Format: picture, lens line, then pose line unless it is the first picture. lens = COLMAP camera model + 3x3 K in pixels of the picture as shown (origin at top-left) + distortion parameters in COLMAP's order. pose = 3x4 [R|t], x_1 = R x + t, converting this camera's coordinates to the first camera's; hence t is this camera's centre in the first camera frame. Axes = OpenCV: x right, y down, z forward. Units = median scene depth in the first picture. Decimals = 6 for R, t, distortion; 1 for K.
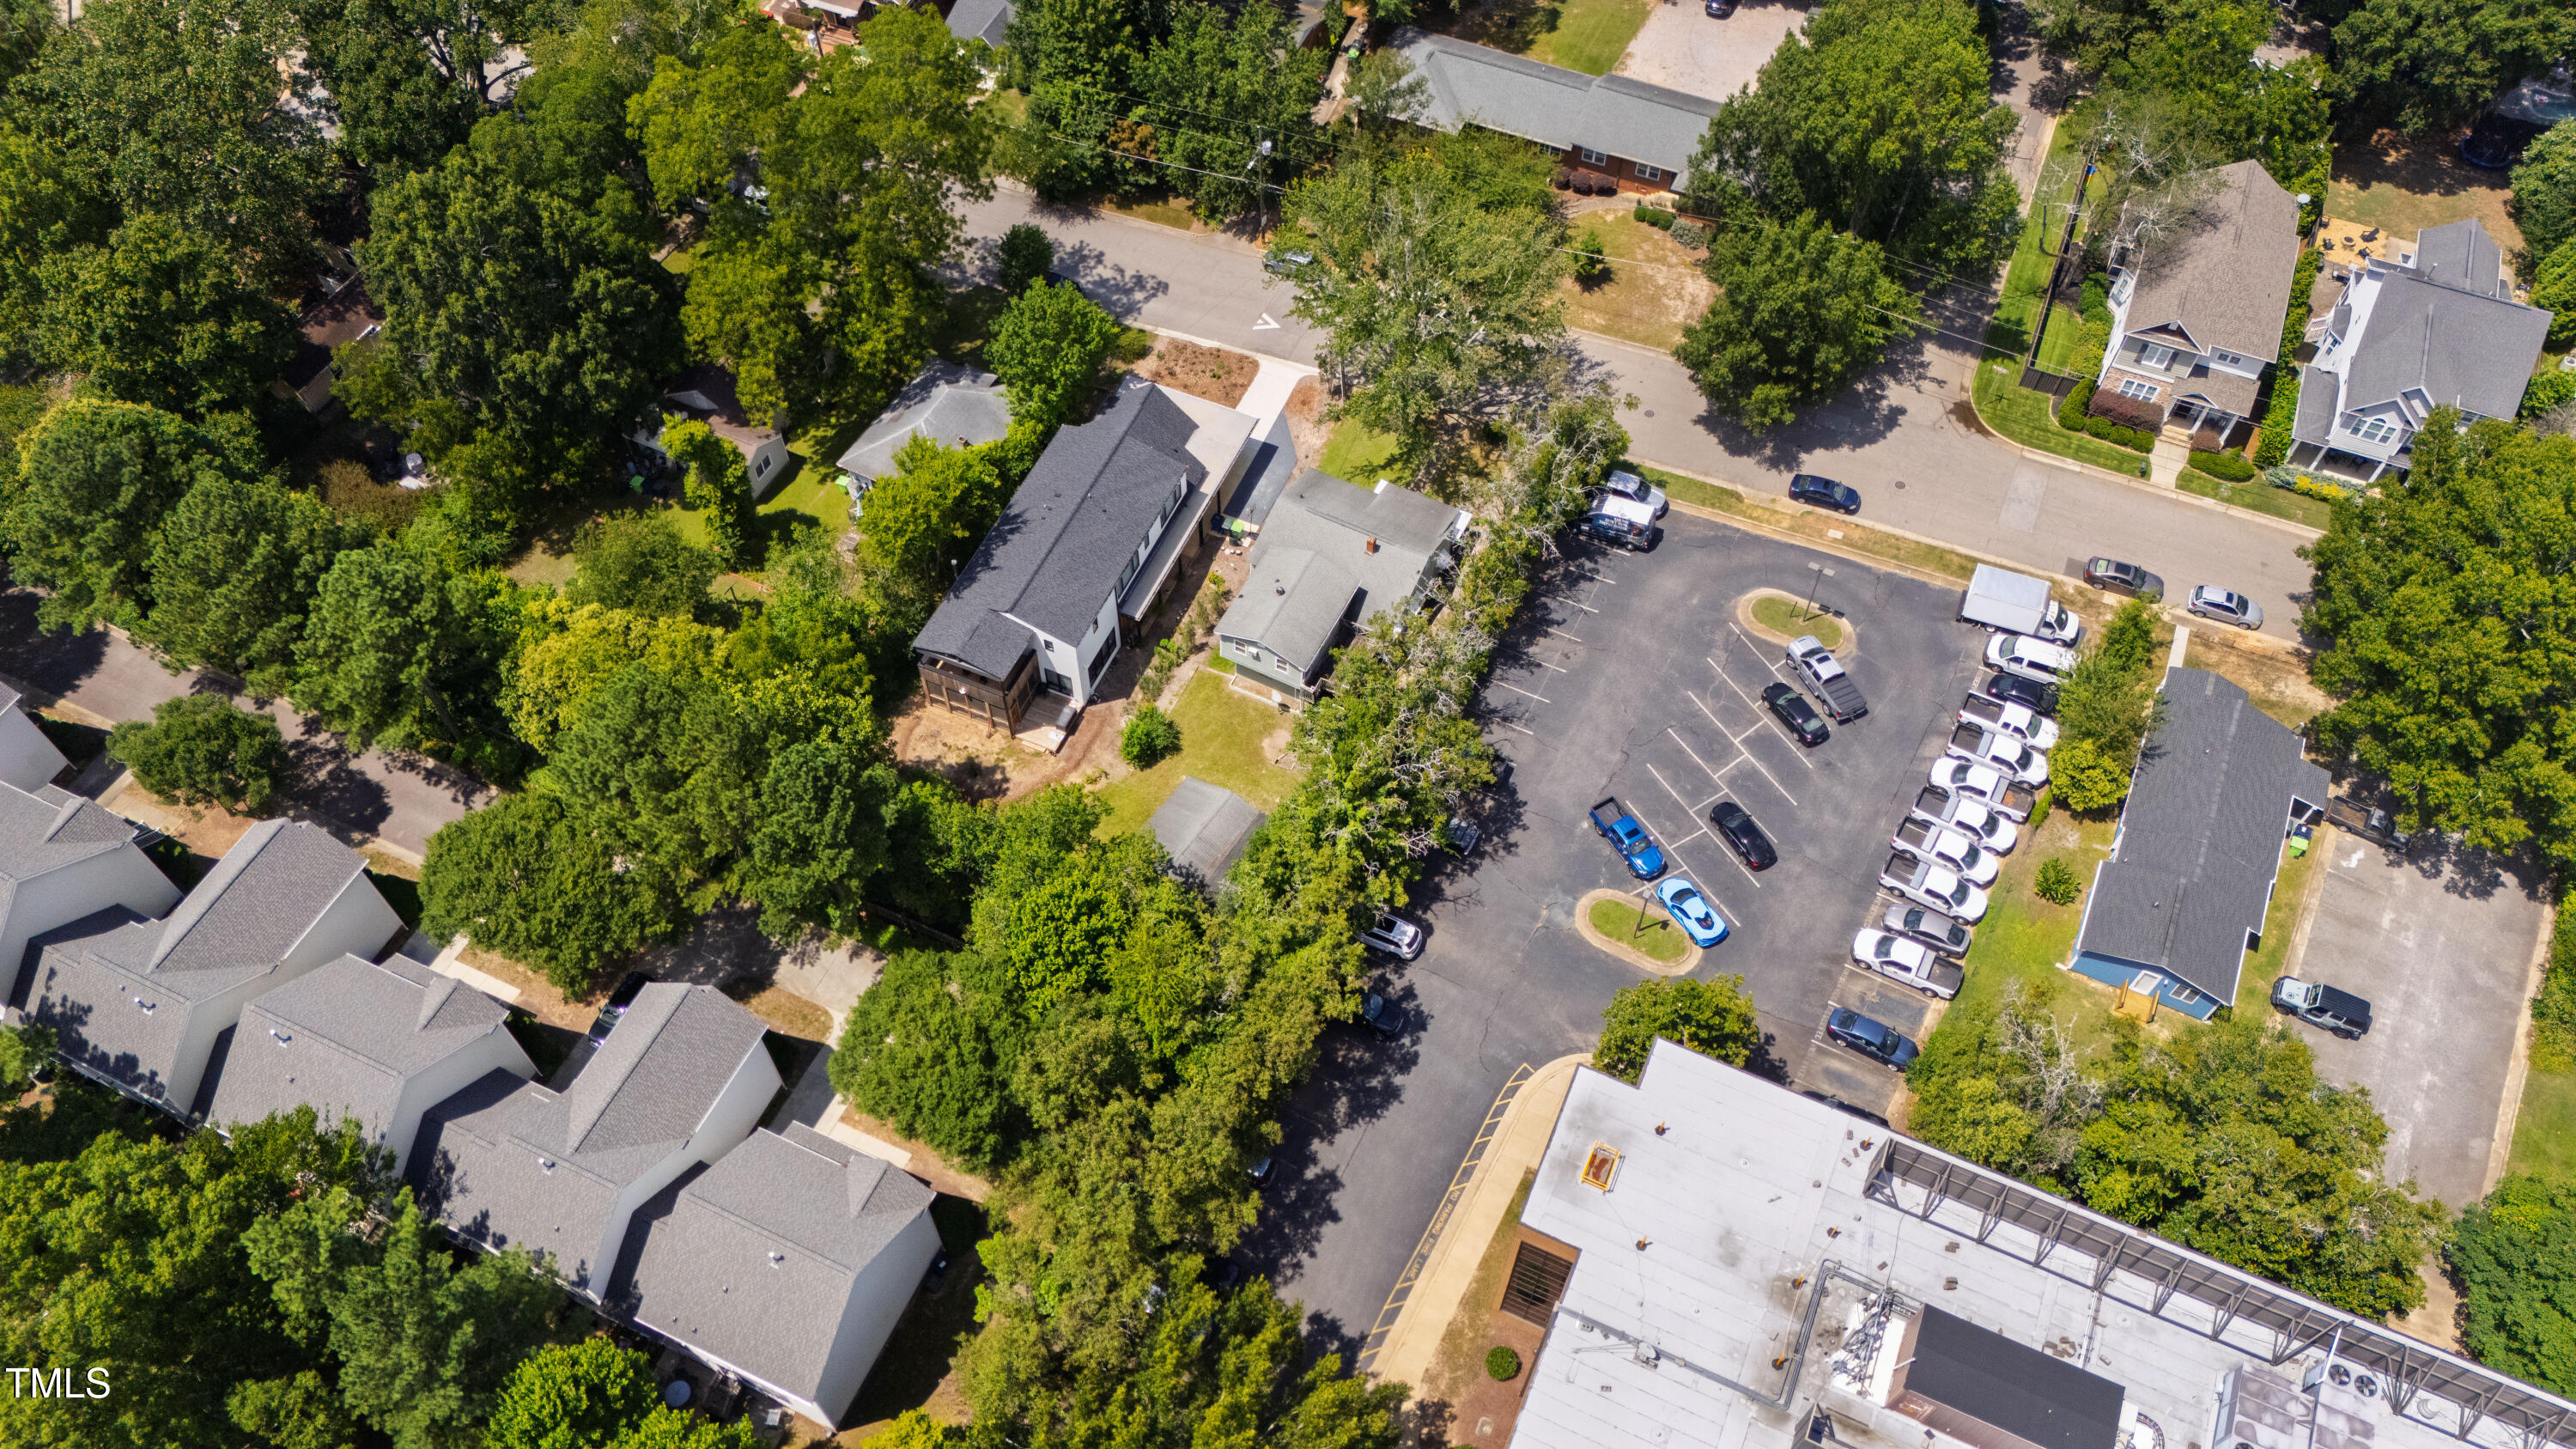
lens RADIAL K [[1880.6, 0, 1292.3], [0, 1880.6, 733.1], [0, 0, 1]] dist [0.070720, -0.068843]
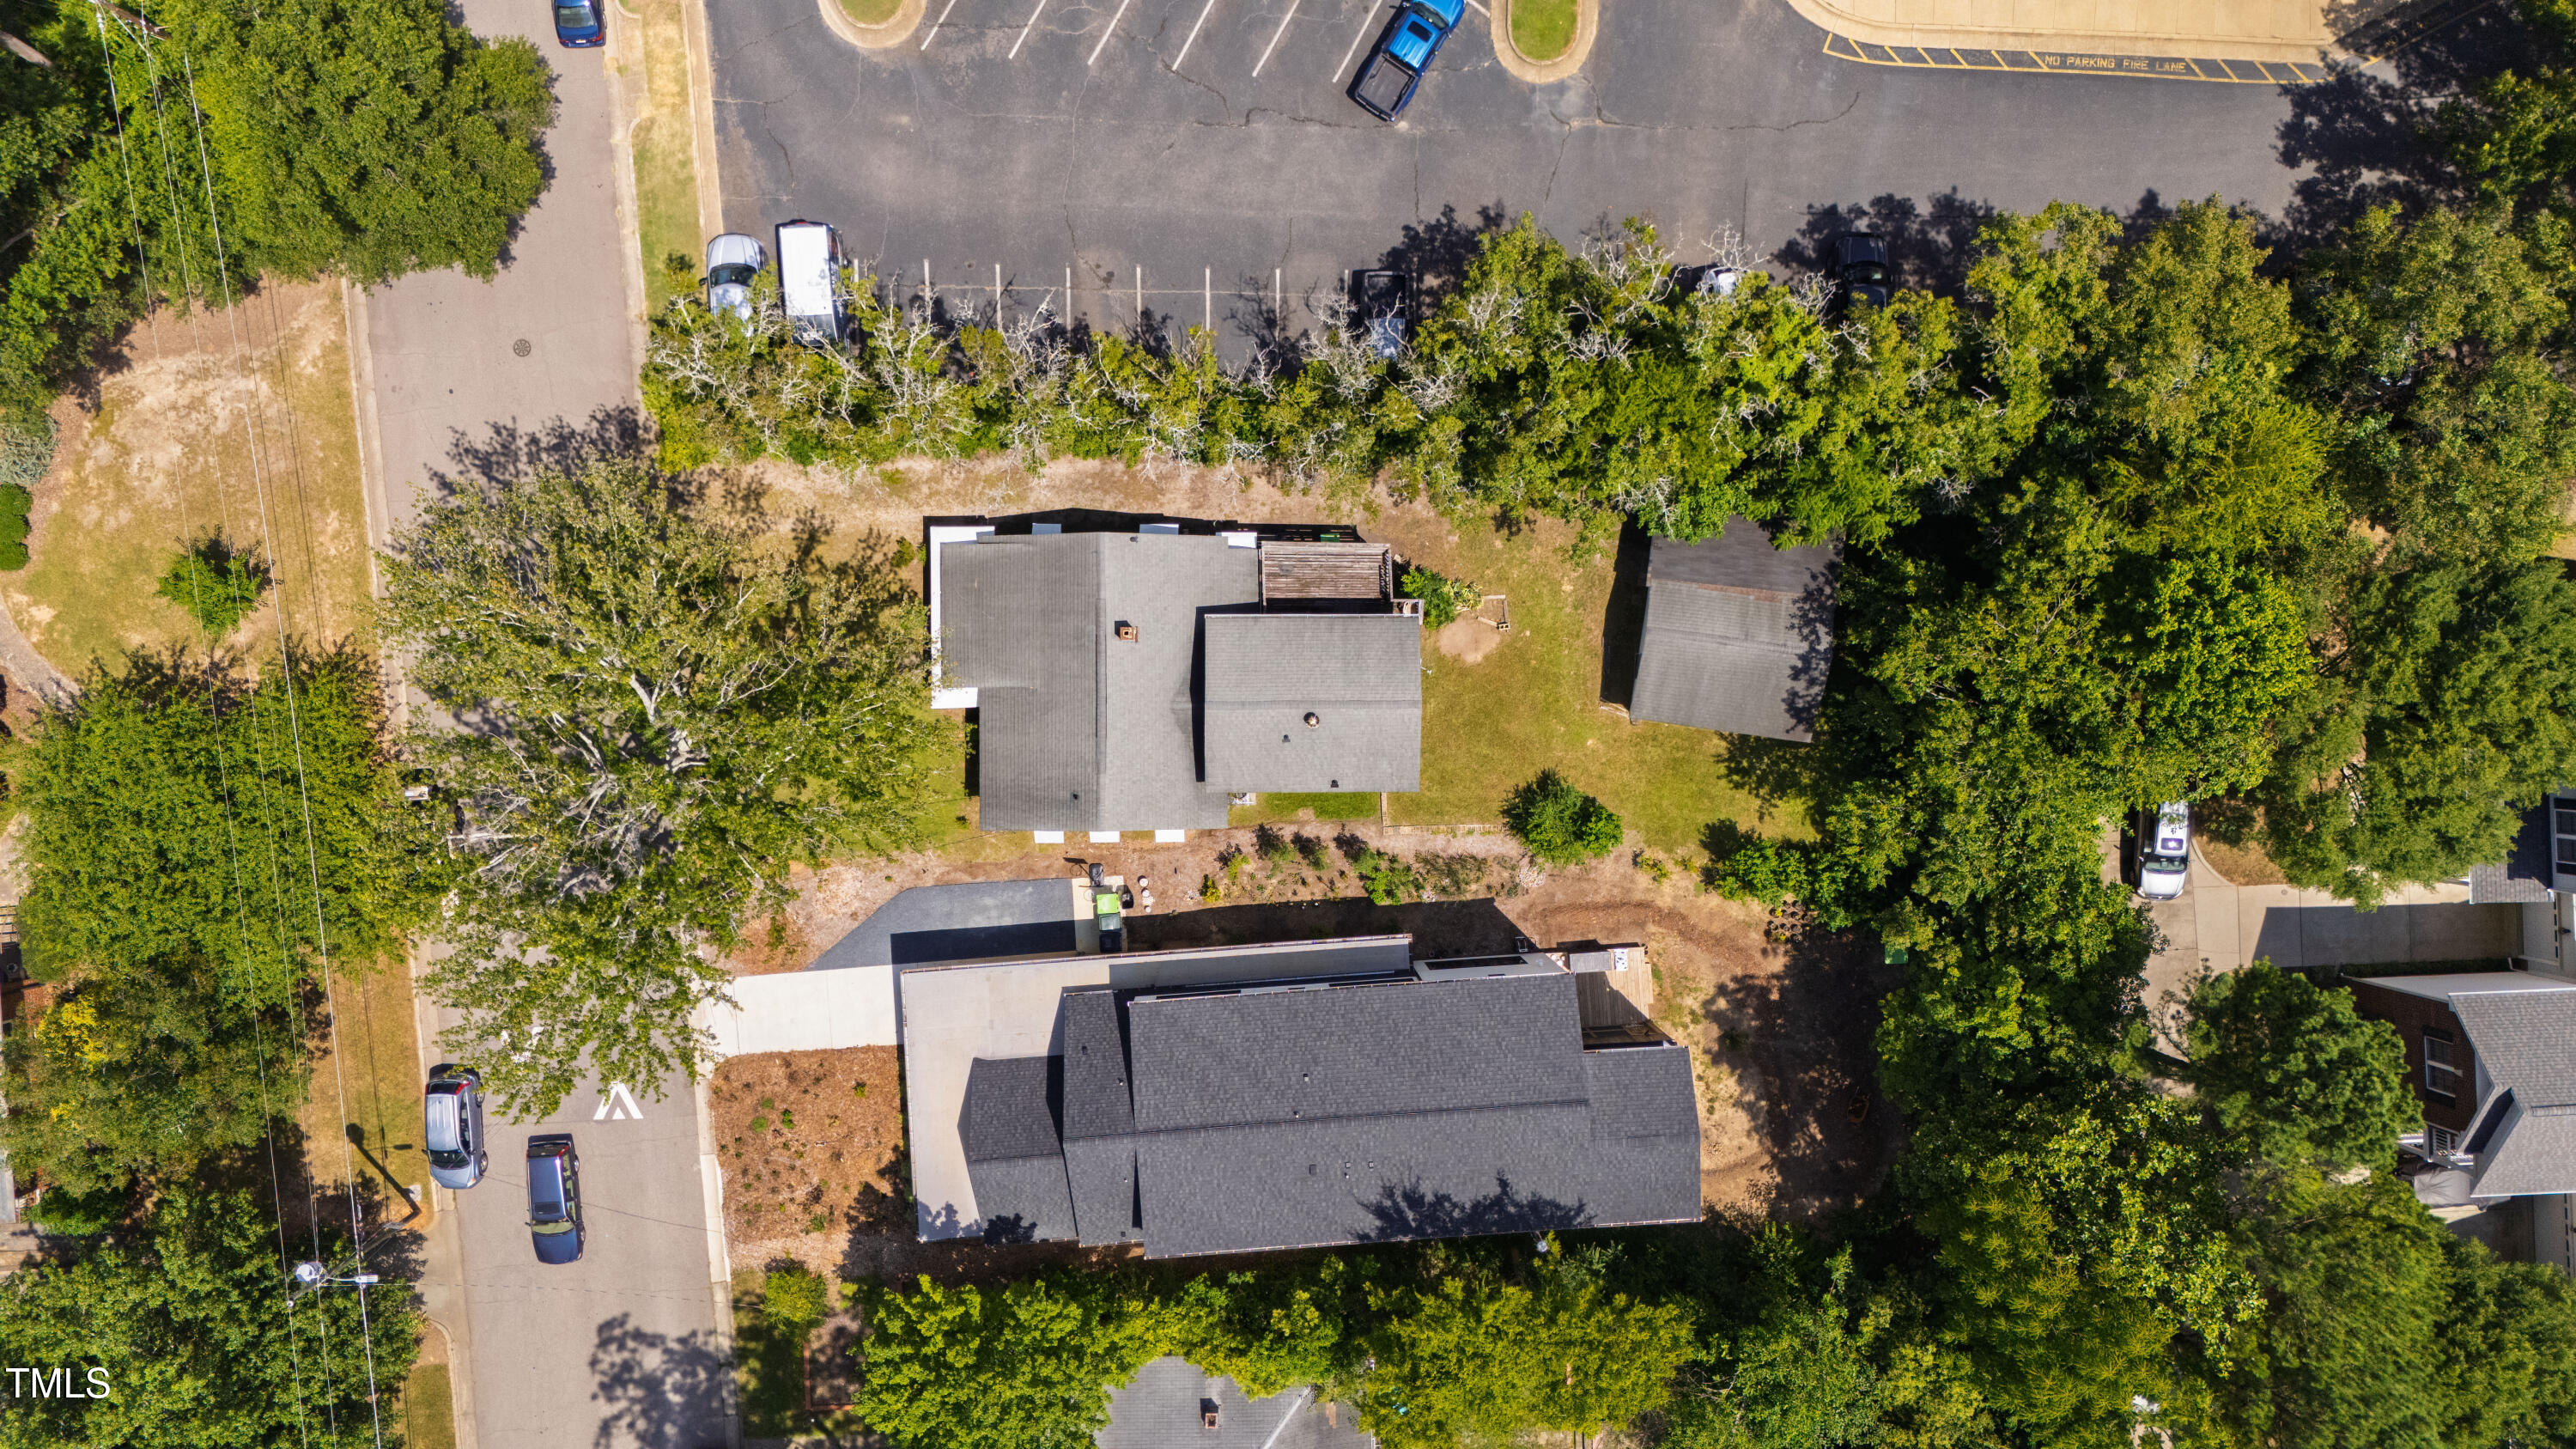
lens RADIAL K [[1880.6, 0, 1292.3], [0, 1880.6, 733.1], [0, 0, 1]] dist [0.070720, -0.068843]
pose [[-0.453253, -0.890915, -0.028864, 0.008865], [0.720667, -0.385312, 0.576345, -0.411015], [-0.524596, 0.240429, 0.816696, 0.532876]]
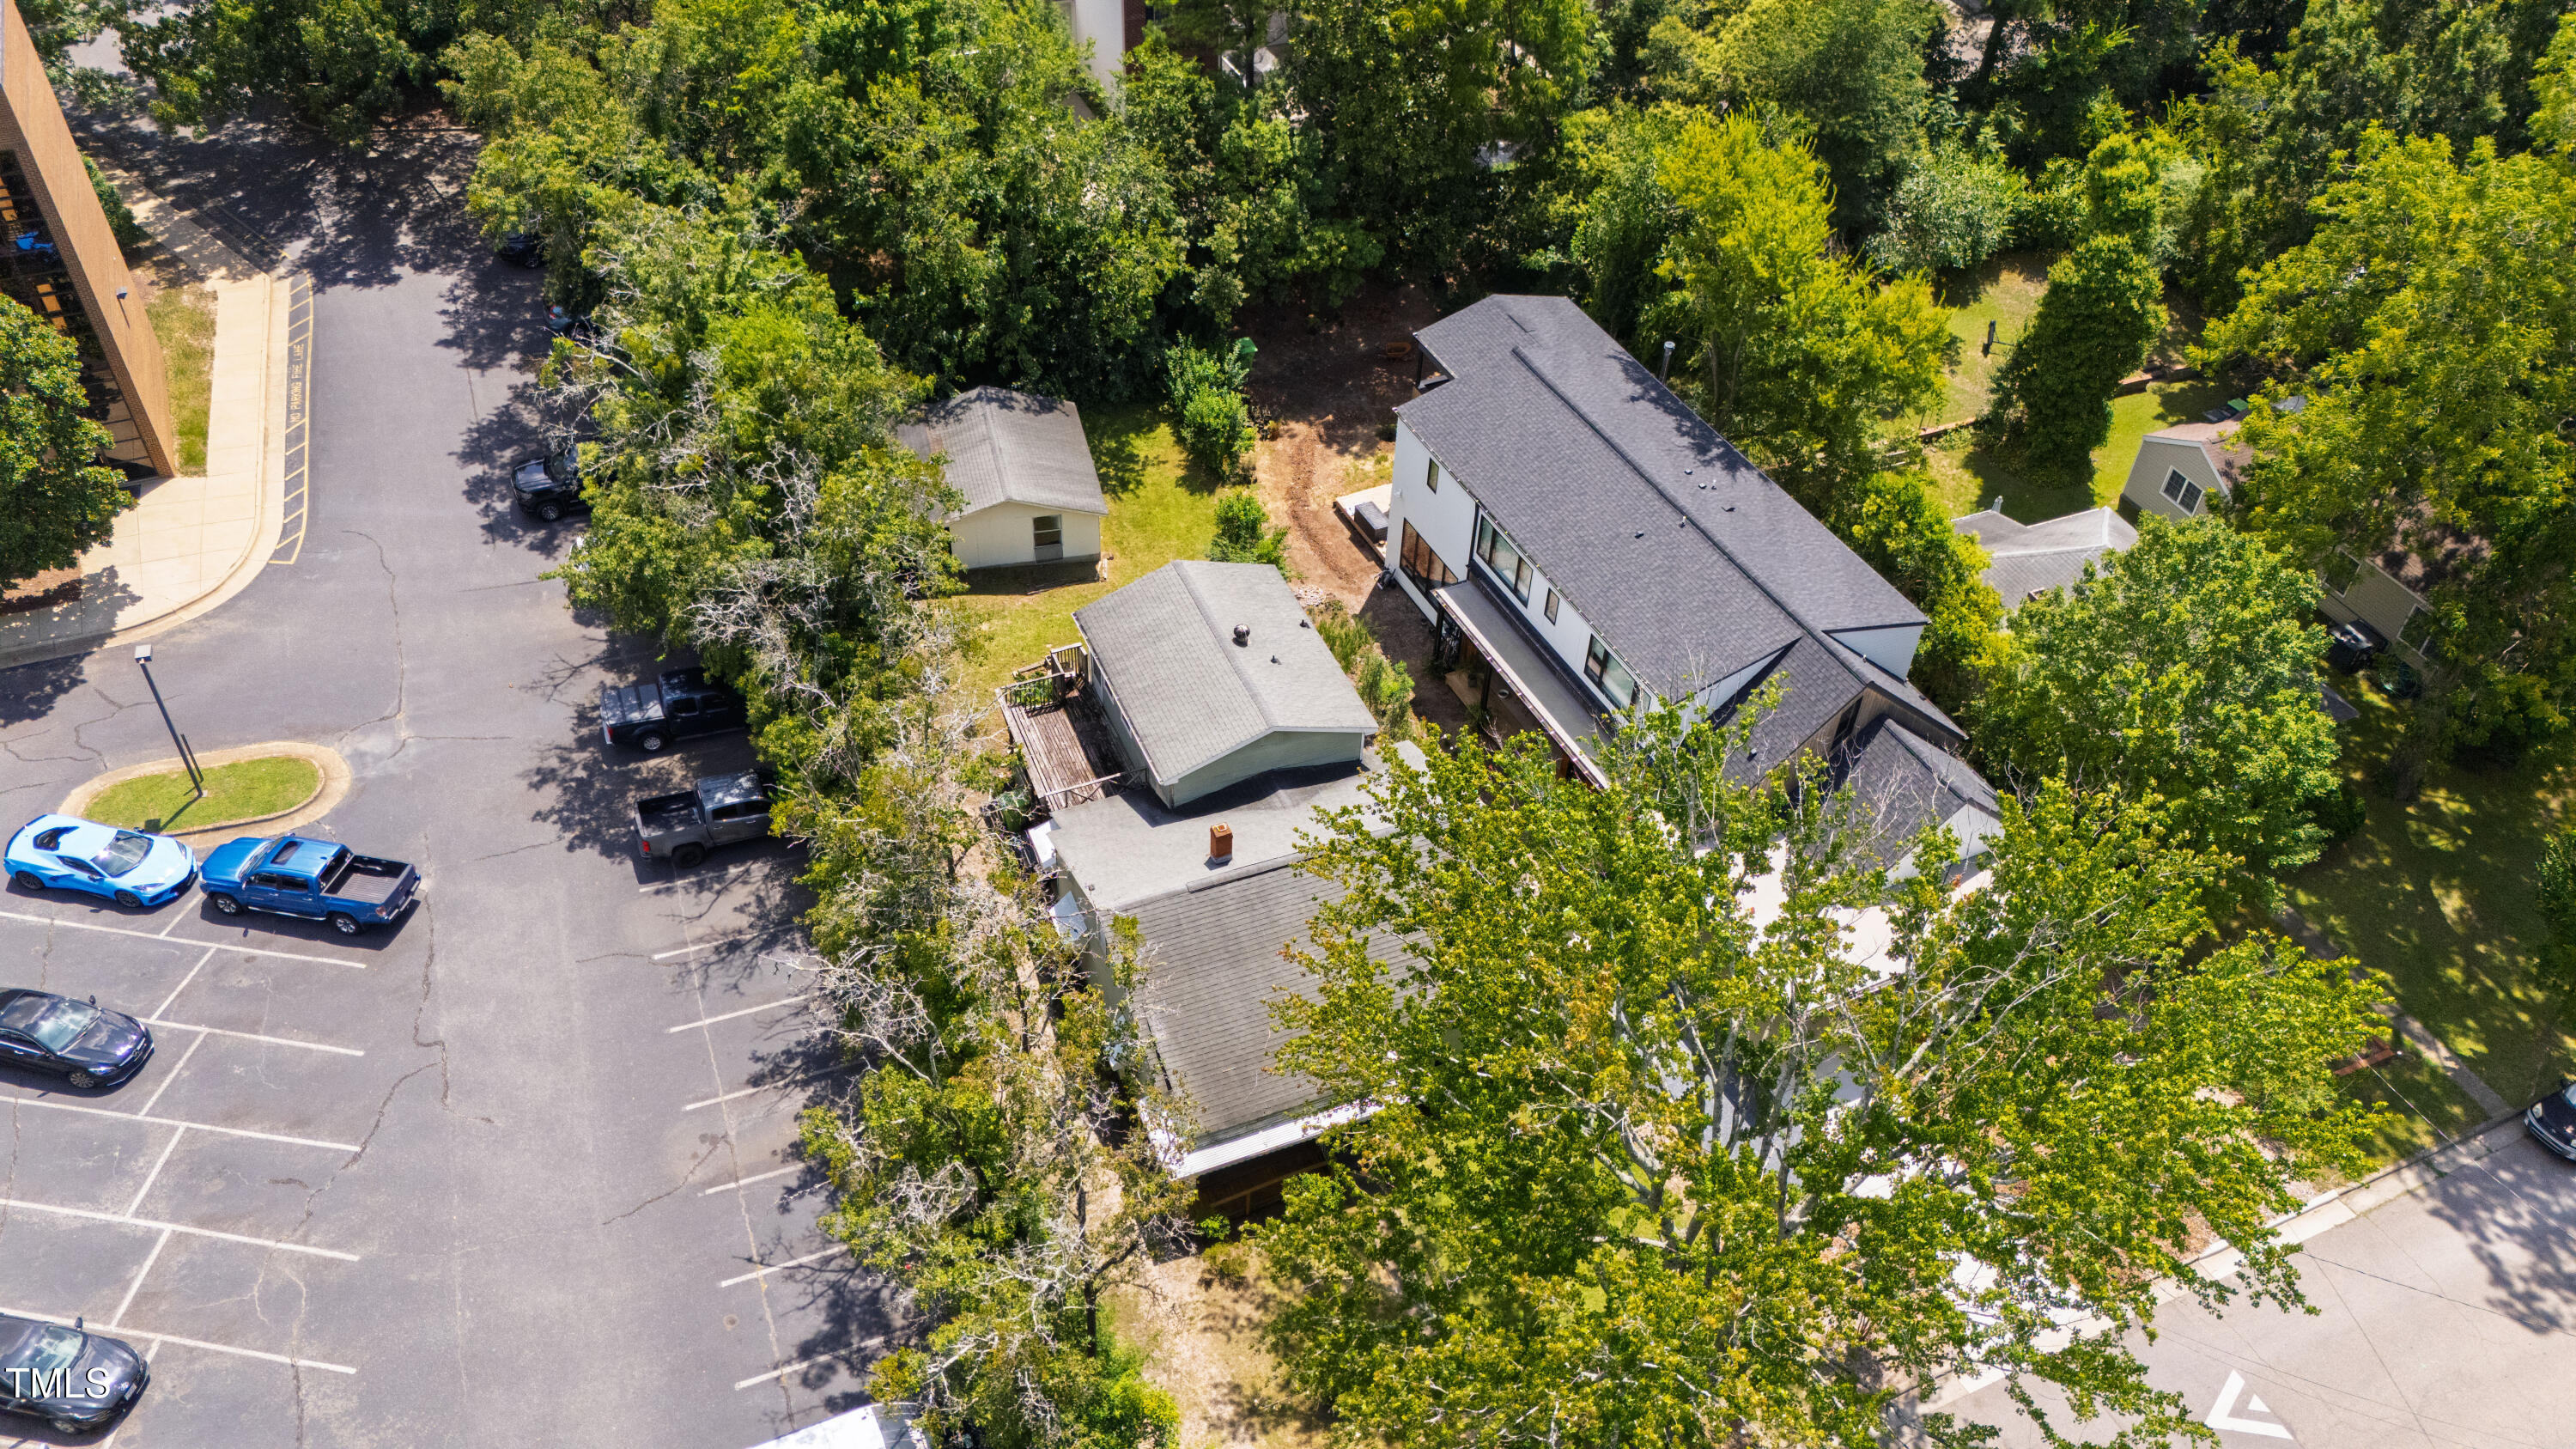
lens RADIAL K [[1880.6, 0, 1292.3], [0, 1880.6, 733.1], [0, 0, 1]] dist [0.070720, -0.068843]
pose [[-0.652494, 0.491430, -0.576843, 0.258676], [-0.650341, 0.027596, 0.759141, -0.426846], [0.388983, 0.870480, 0.301591, 0.883991]]
